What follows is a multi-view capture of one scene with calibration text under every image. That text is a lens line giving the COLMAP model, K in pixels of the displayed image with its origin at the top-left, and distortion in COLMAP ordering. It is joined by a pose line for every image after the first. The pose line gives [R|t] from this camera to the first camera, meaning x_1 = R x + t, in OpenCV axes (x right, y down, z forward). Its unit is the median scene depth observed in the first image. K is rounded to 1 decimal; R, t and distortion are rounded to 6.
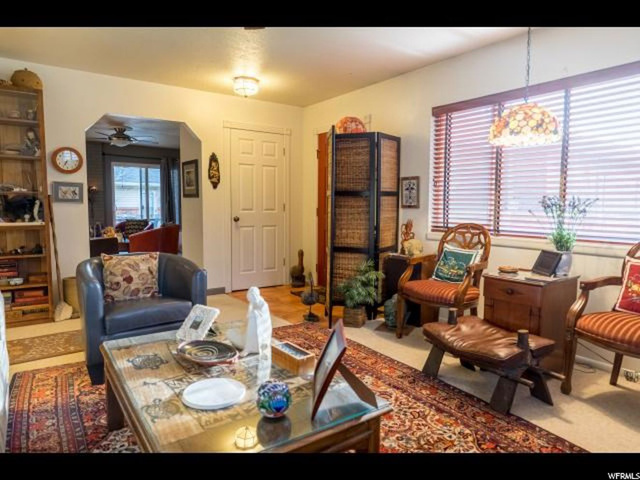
lens RADIAL K [[410.8, 0, 318.2], [0, 410.8, 229.4], [0, 0, 1]] dist [0.044082, 0.002287]
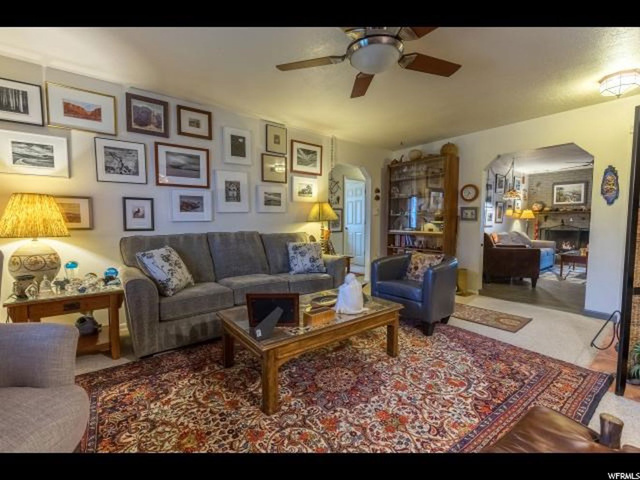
lens RADIAL K [[289.9, 0, 319.3], [0, 289.9, 237.7], [0, 0, 1]] dist [0.002239, 0.000265]
pose [[0.055446, 0.051111, -0.997153, 0.449466], [-0.068999, 0.996498, 0.047240, -0.014680], [0.996075, 0.066183, 0.058778, 0.412634]]
